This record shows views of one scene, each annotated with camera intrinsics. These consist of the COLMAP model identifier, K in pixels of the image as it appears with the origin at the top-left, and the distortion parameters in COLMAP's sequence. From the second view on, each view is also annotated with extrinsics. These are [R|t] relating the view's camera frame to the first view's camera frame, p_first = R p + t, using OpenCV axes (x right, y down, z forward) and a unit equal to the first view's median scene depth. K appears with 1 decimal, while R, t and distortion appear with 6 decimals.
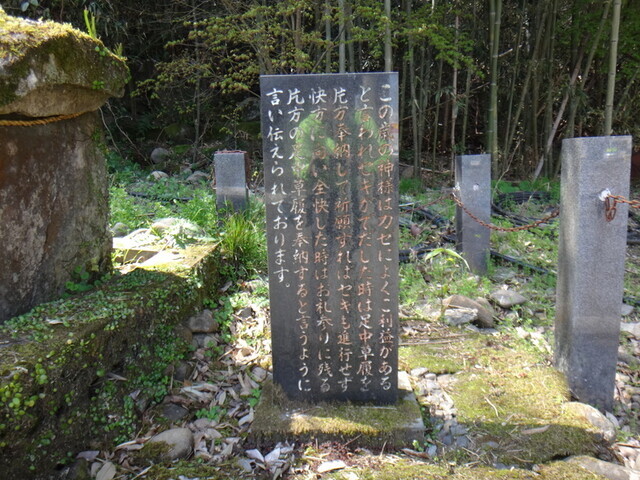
lens RADIAL K [[512.6, 0, 320.0], [0, 512.6, 240.0], [0, 0, 1]] dist [-0.035912, 0.003176]
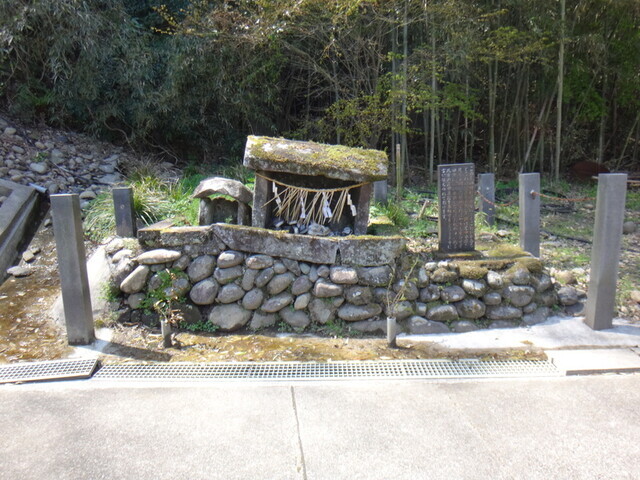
lens RADIAL K [[512.6, 0, 320.0], [0, 512.6, 240.0], [0, 0, 1]] dist [-0.035912, 0.003176]
pose [[0.999388, -0.033634, 0.009594, -0.564904], [0.033566, 0.999411, 0.007094, 0.101061], [-0.009827, -0.006767, 0.999929, -1.516247]]
